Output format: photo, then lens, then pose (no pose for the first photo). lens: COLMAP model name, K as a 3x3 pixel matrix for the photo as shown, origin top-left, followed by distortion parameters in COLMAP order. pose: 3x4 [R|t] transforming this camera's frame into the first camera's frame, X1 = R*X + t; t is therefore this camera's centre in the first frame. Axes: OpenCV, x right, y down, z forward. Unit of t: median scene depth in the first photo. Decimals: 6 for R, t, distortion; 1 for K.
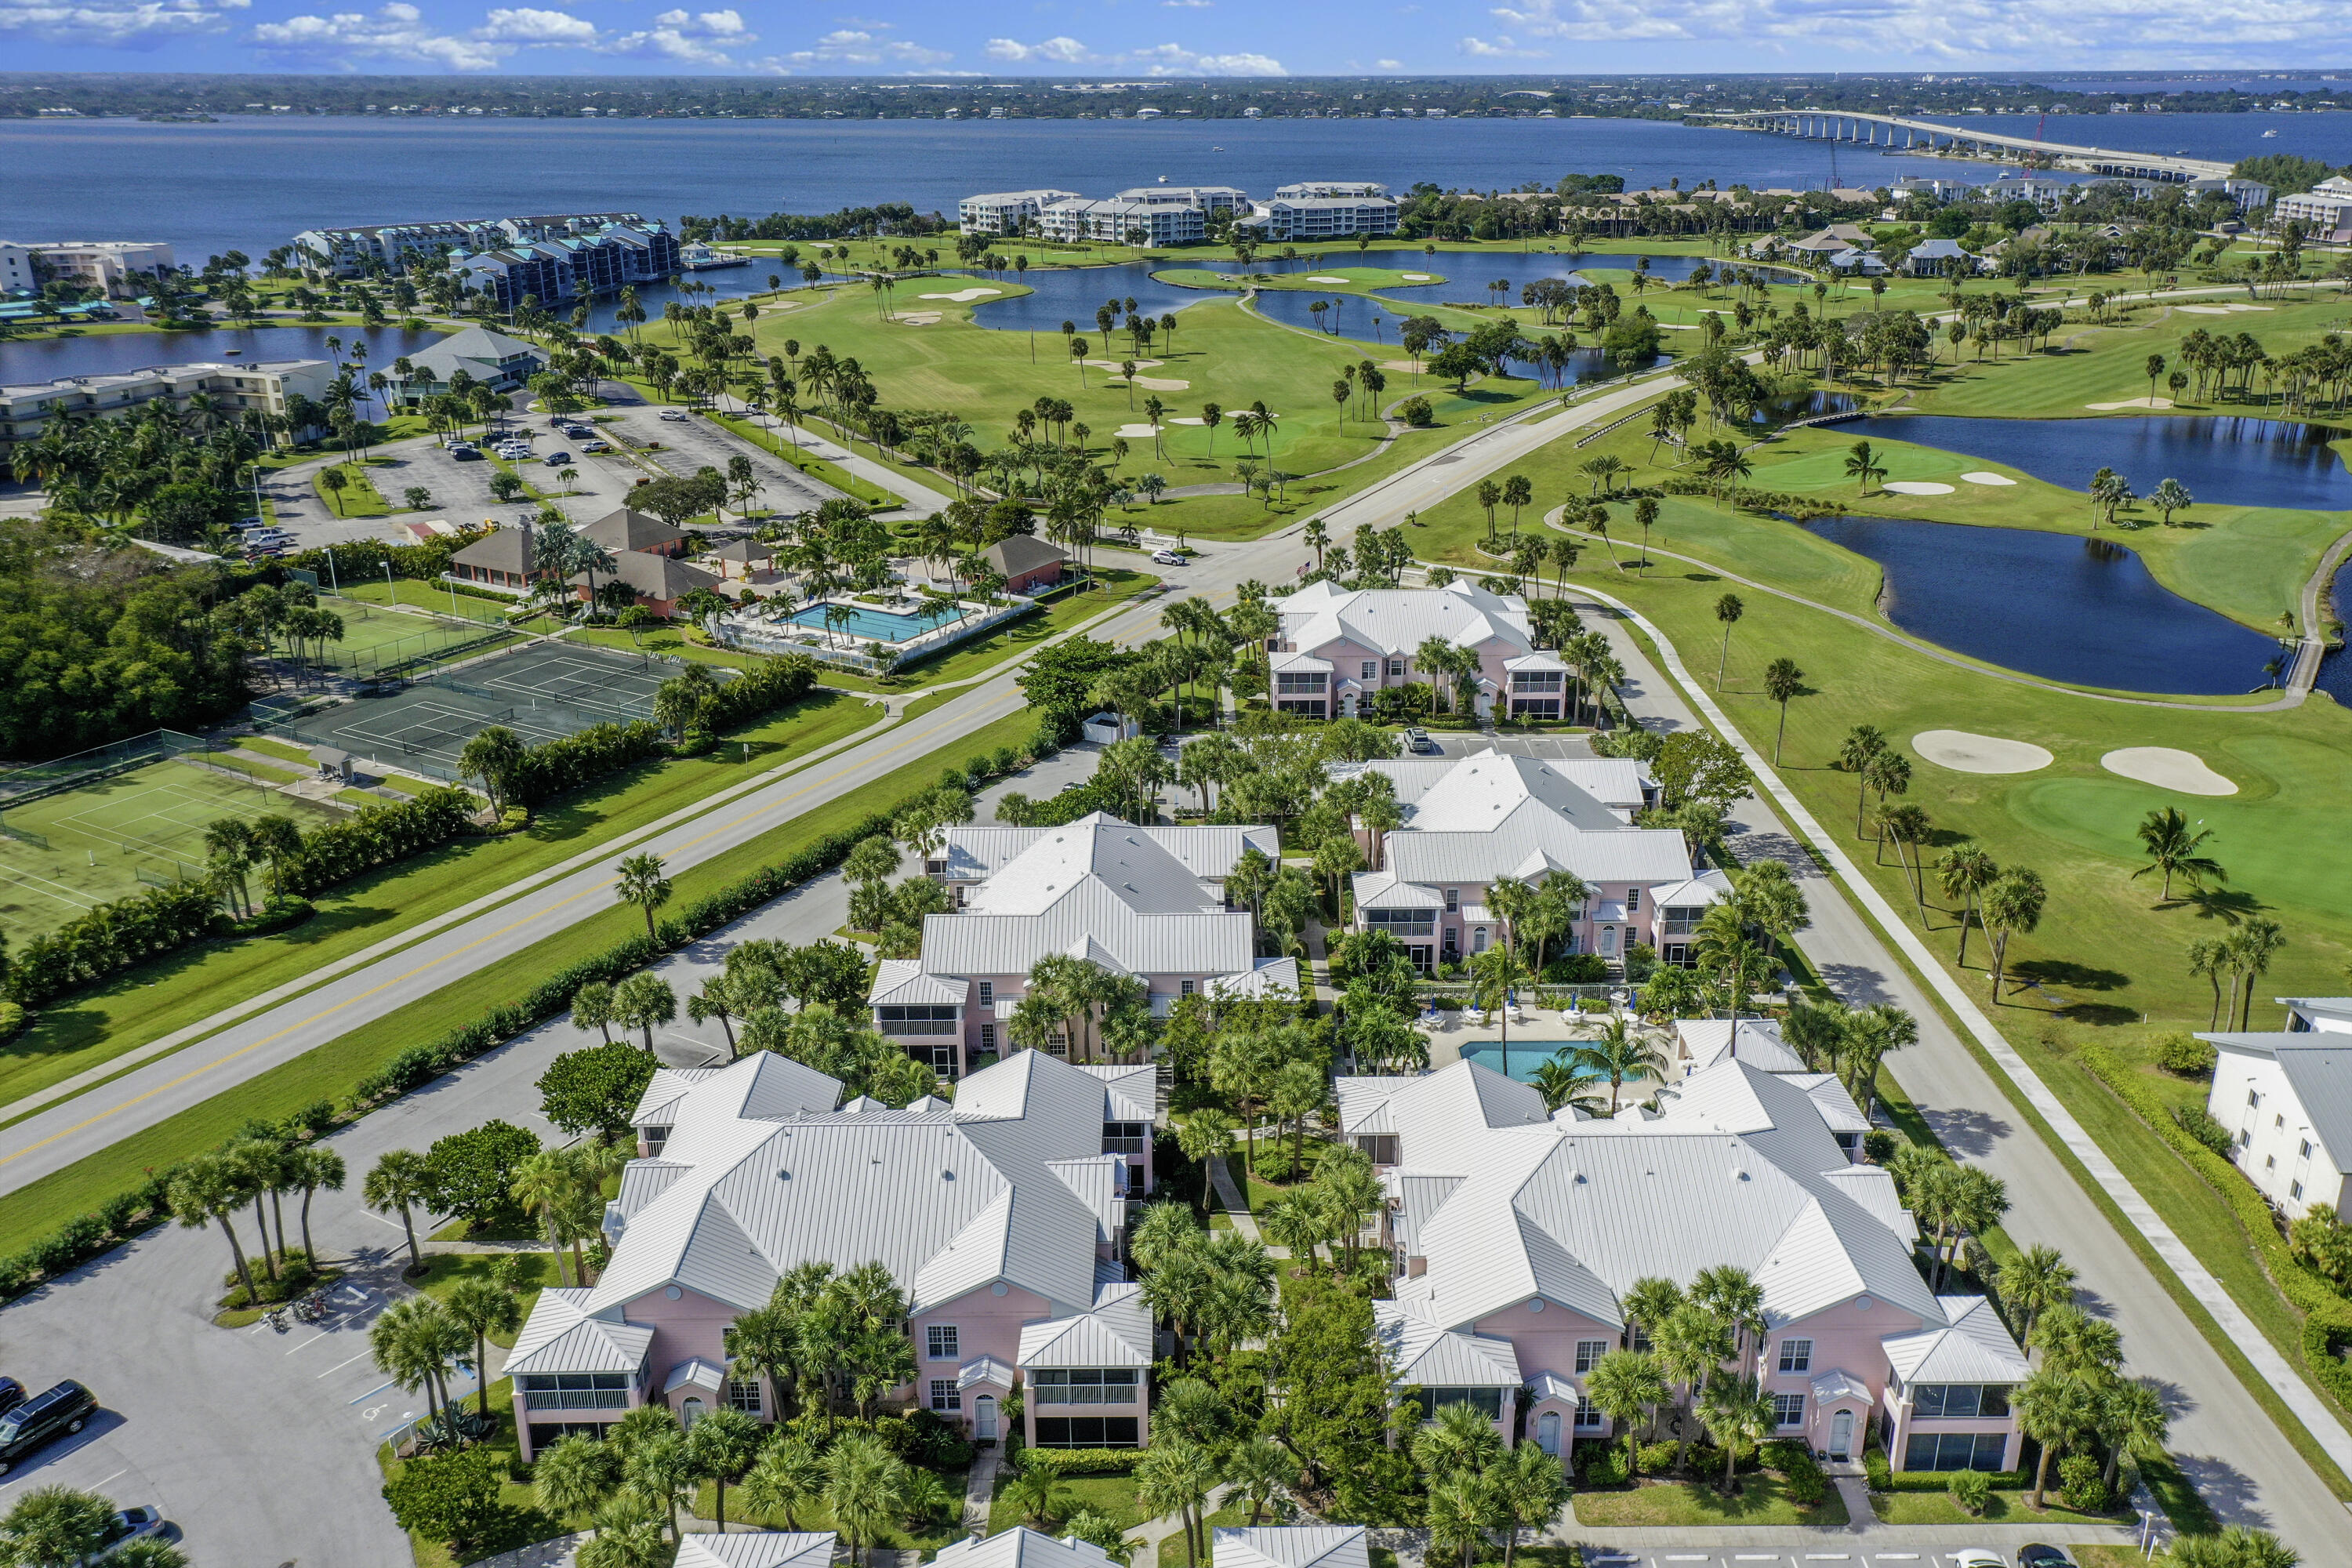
lens RADIAL K [[1824.5, 0, 1176.0], [0, 1824.5, 784.0], [0, 0, 1]] dist [0.027102, 0.000290]
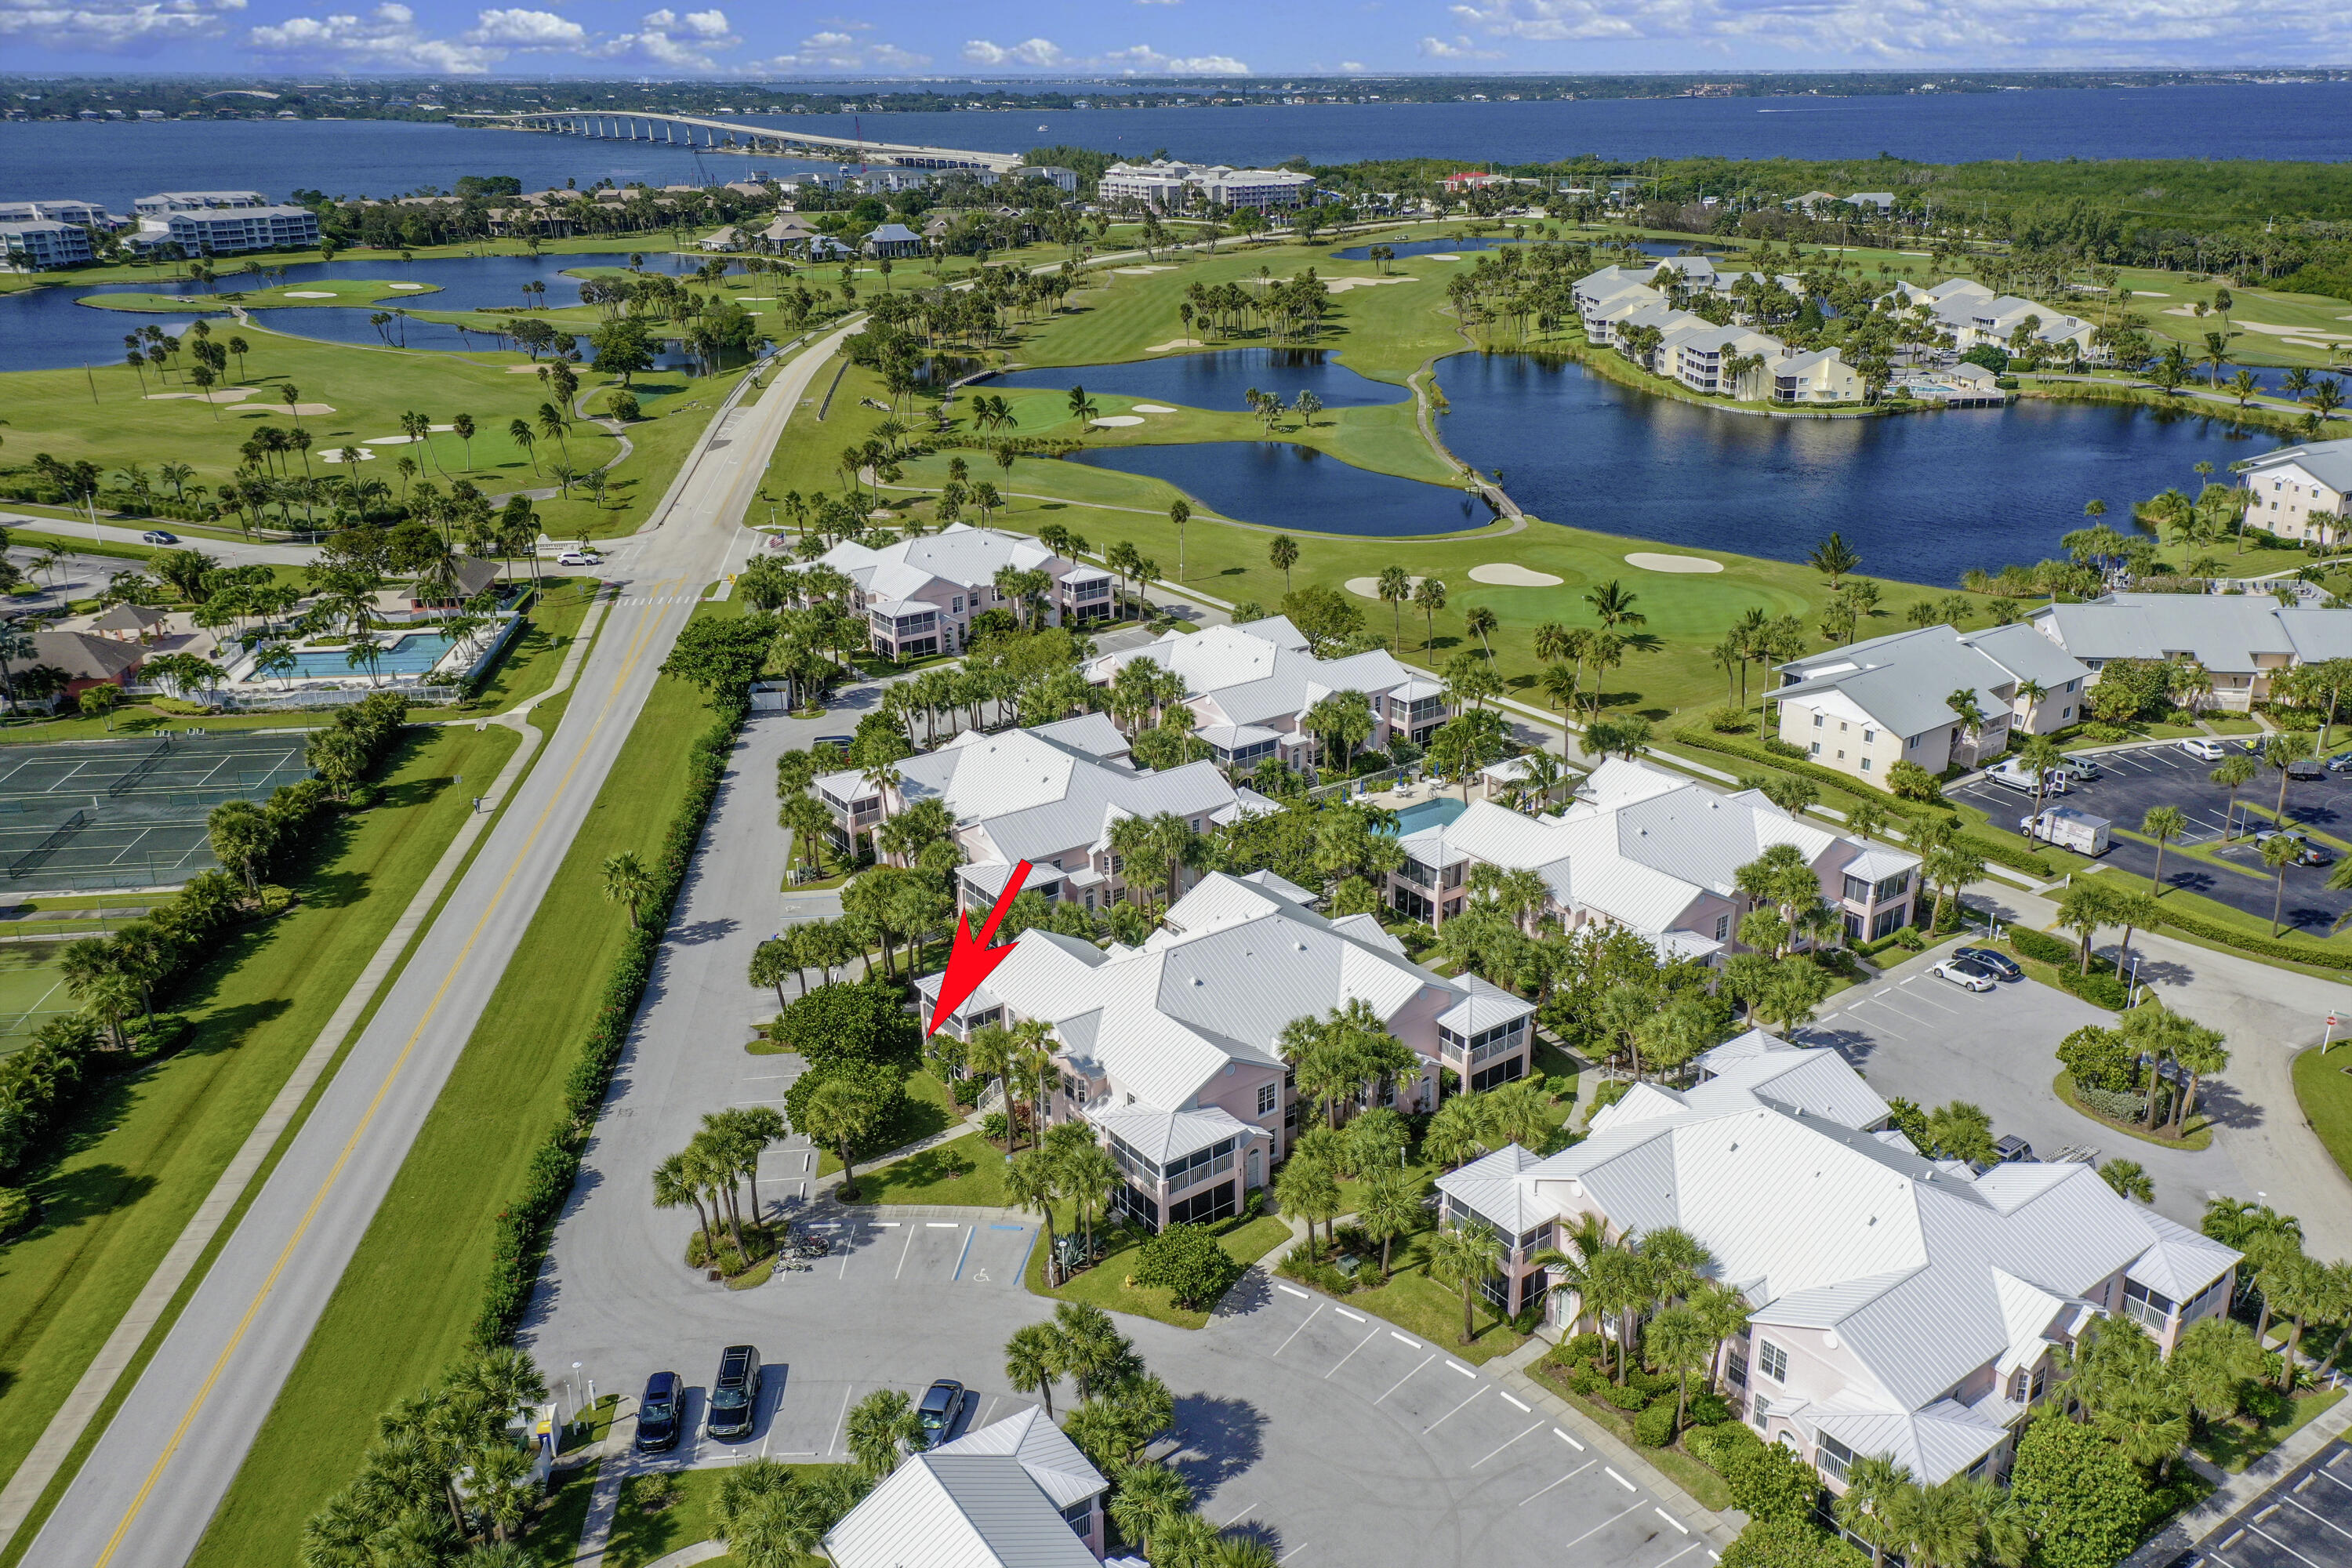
lens RADIAL K [[1824.5, 0, 1176.0], [0, 1824.5, 784.0], [0, 0, 1]] dist [0.027102, 0.000290]
pose [[0.809850, -0.215748, 0.545523, -0.398124], [0.215967, 0.974255, 0.064695, 0.001642], [-0.545436, 0.065422, 0.835595, -0.007024]]
